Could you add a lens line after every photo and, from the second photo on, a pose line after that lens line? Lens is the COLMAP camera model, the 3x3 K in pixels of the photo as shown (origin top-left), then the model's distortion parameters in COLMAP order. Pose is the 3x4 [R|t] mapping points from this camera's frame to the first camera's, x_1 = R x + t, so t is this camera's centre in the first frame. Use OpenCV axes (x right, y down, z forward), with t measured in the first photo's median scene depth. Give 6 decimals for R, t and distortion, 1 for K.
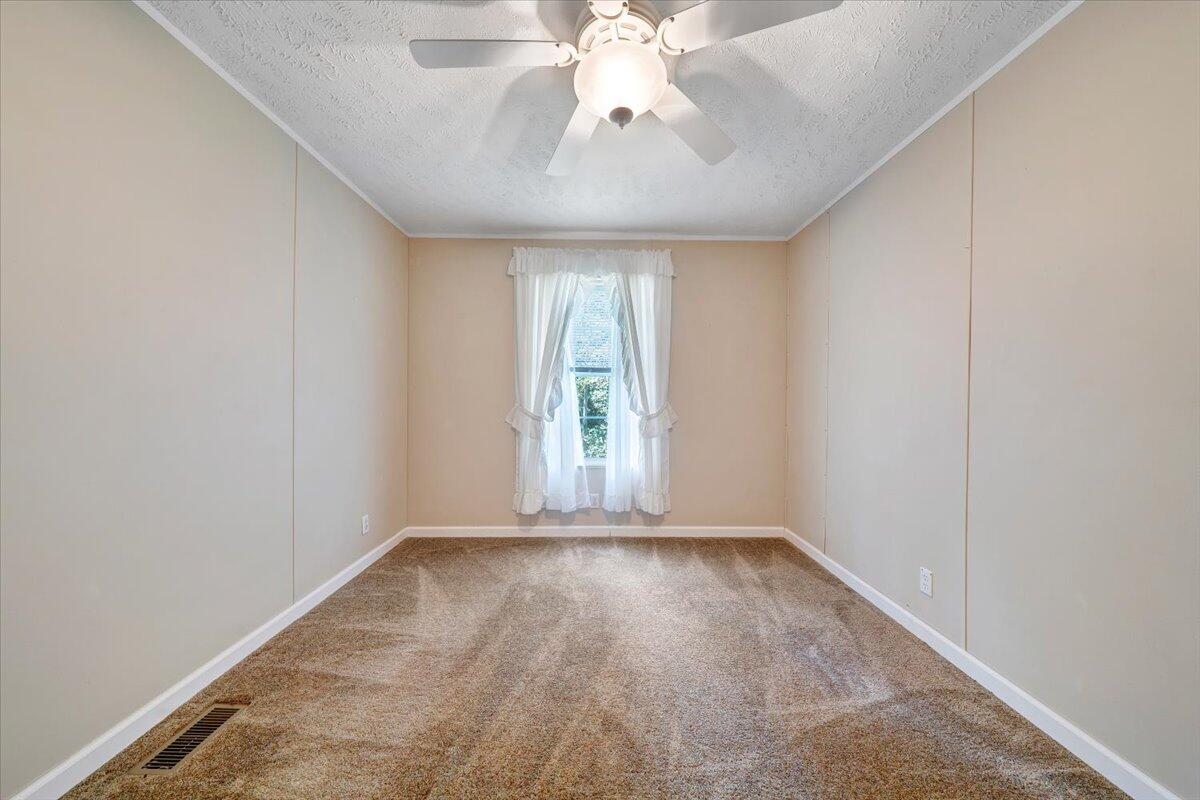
lens RADIAL K [[414.3, 0, 607.3], [0, 414.3, 398.5], [0, 0, 1]] dist [-0.002674, 0.000236]
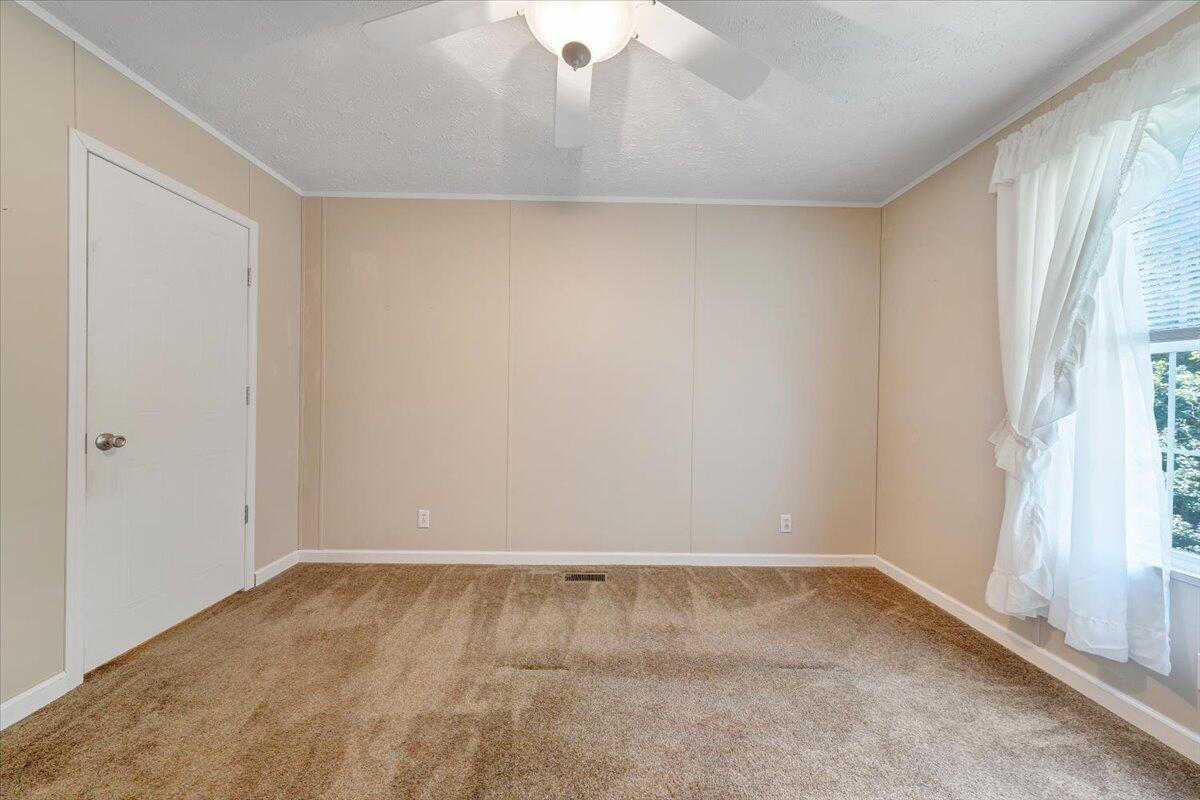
lens RADIAL K [[414.3, 0, 604.2], [0, 414.3, 399.3], [0, 0, 1]] dist [-0.002674, 0.000236]
pose [[-0.021359, 0.000557, -0.999772, 0.373315], [-0.010879, 0.999941, 0.000790, 0.000277], [0.999713, 0.010894, -0.021352, 0.469692]]
